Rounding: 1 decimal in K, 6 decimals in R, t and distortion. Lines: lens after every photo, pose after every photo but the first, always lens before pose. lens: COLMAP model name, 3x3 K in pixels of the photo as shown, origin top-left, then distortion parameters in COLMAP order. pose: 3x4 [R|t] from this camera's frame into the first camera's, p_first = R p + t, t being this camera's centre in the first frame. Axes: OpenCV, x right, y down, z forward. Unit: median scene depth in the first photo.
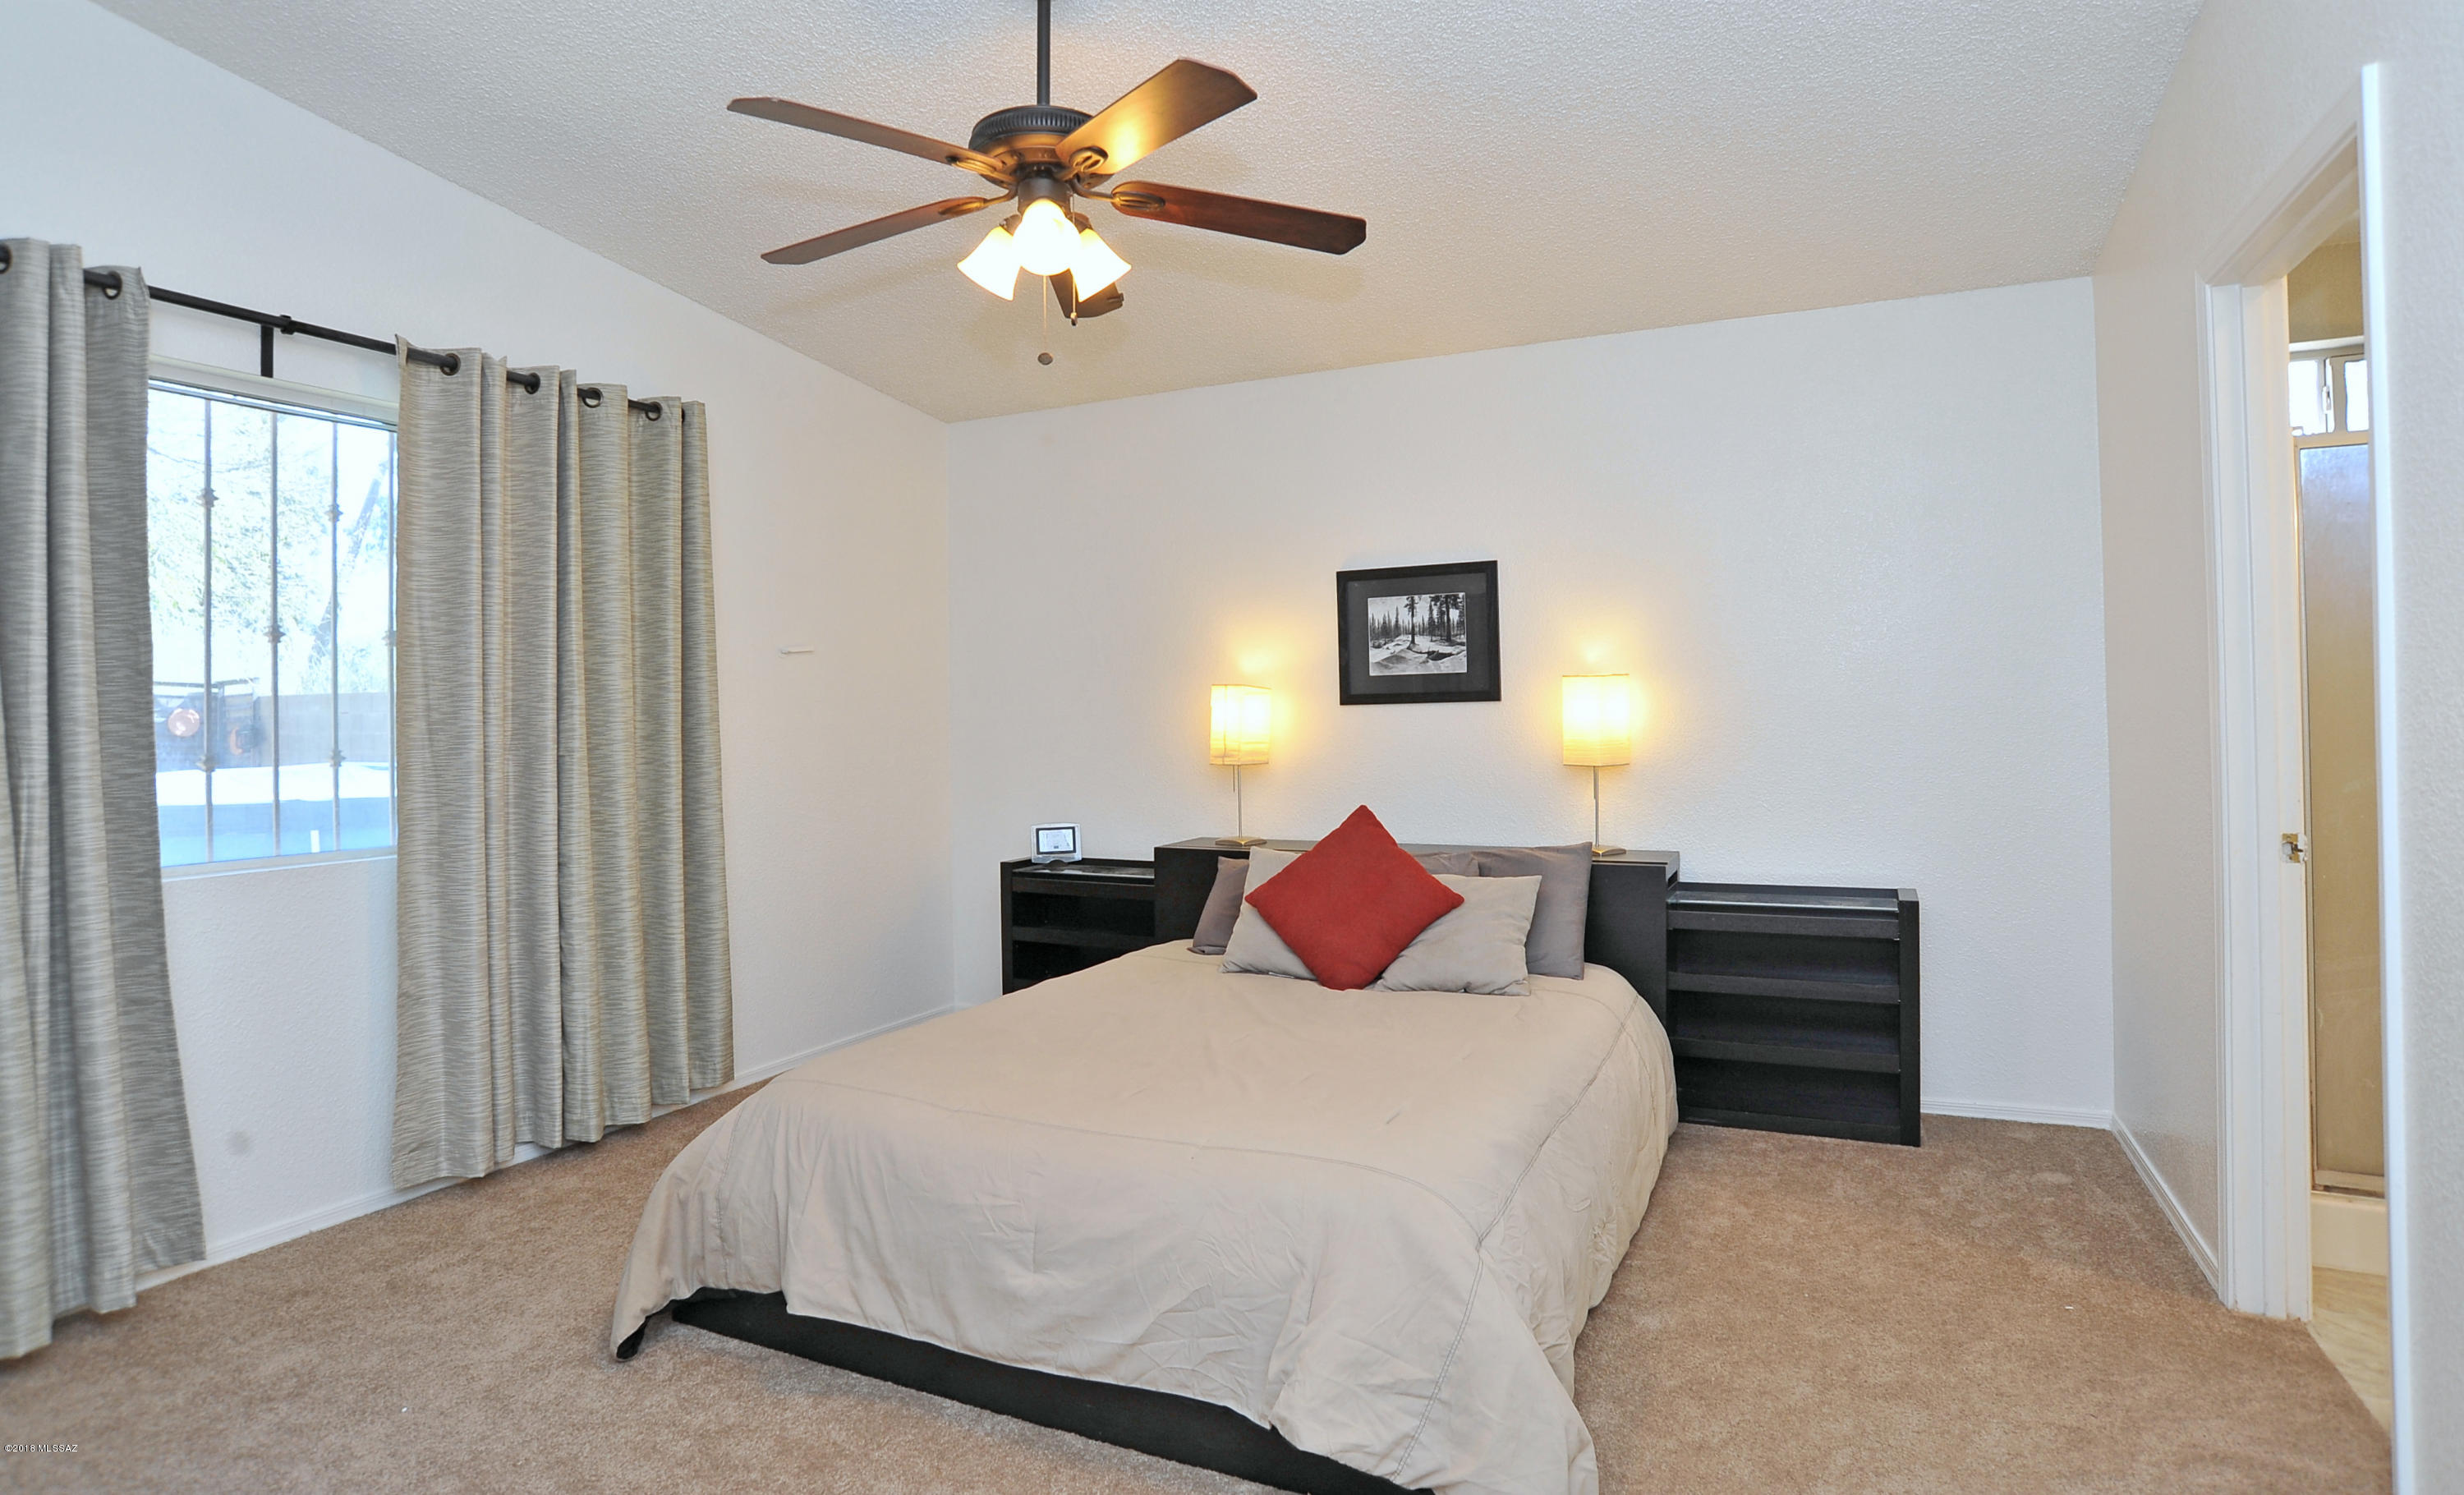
lens RADIAL K [[1272.9, 0, 1229.4], [0, 1272.9, 708.0], [0, 0, 1]] dist [-0.085674, 0.000039]
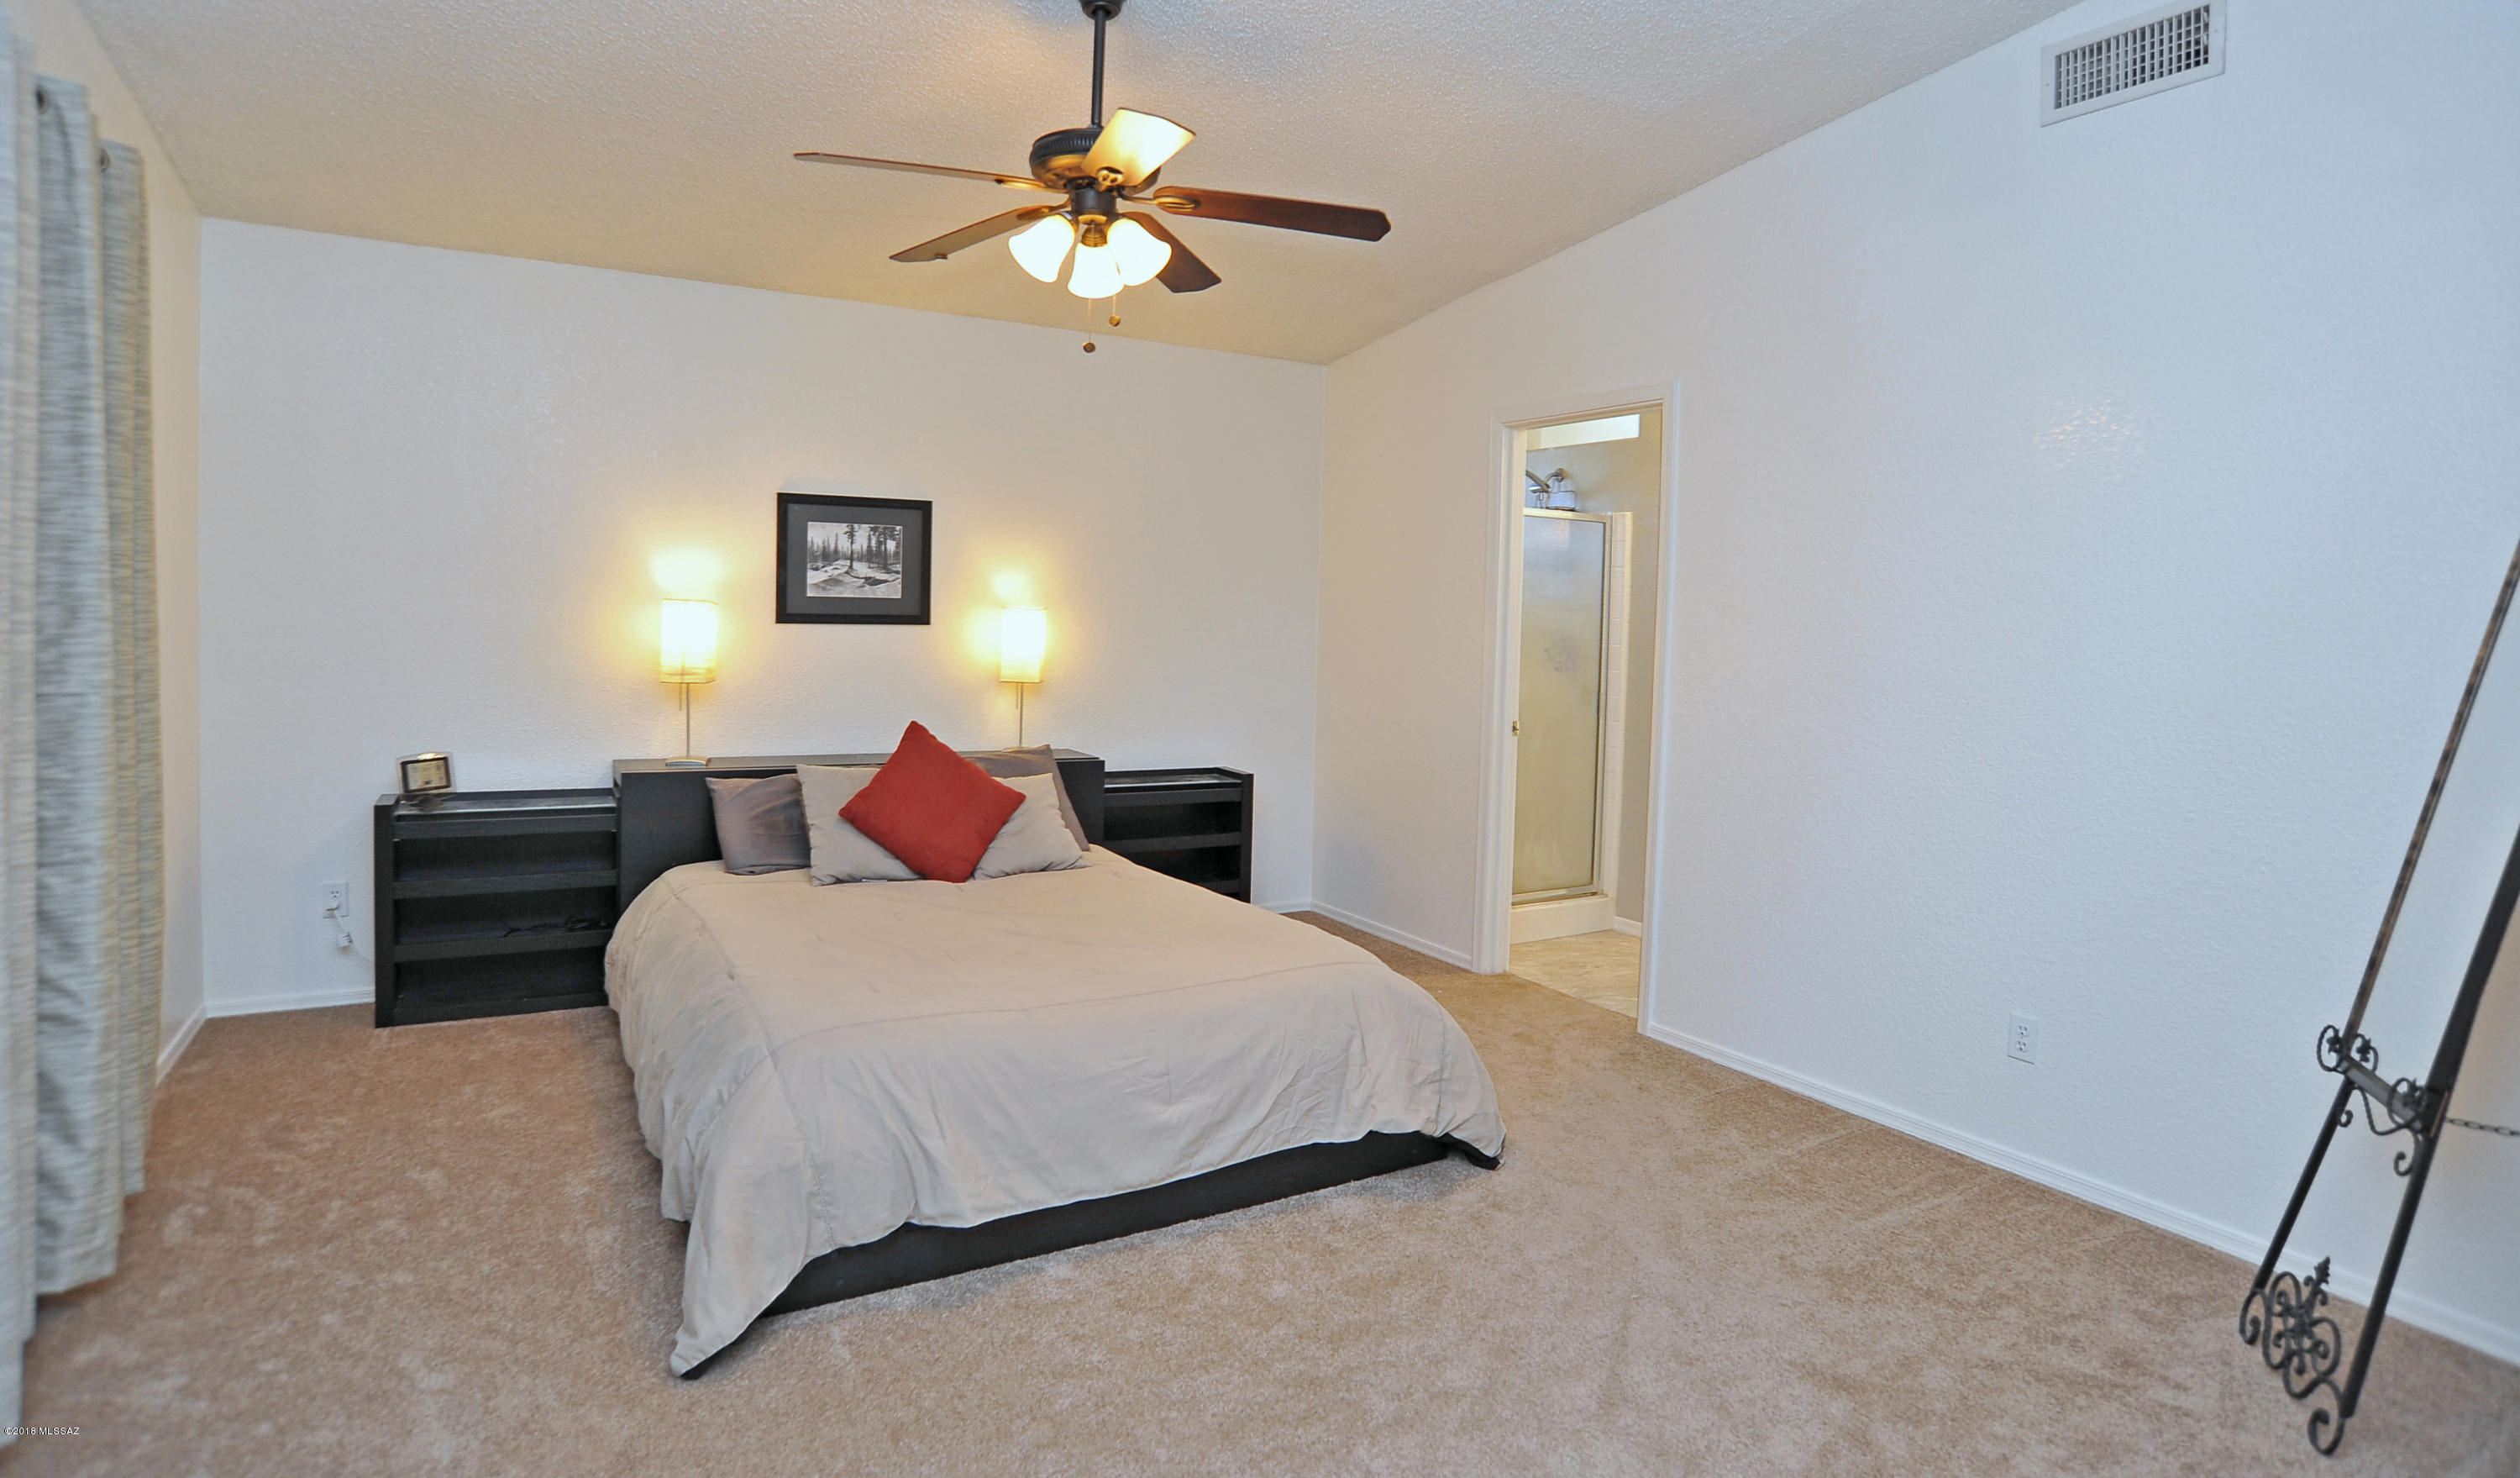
lens RADIAL K [[1282.6, 0, 1248.5], [0, 1282.6, 667.2], [0, 0, 1]] dist [-0.104252, 0.049025]
pose [[0.565164, -0.003578, 0.824971, -0.556033], [-0.040160, 0.998686, 0.031844, -0.015276], [-0.824000, -0.051128, 0.564278, 0.113737]]
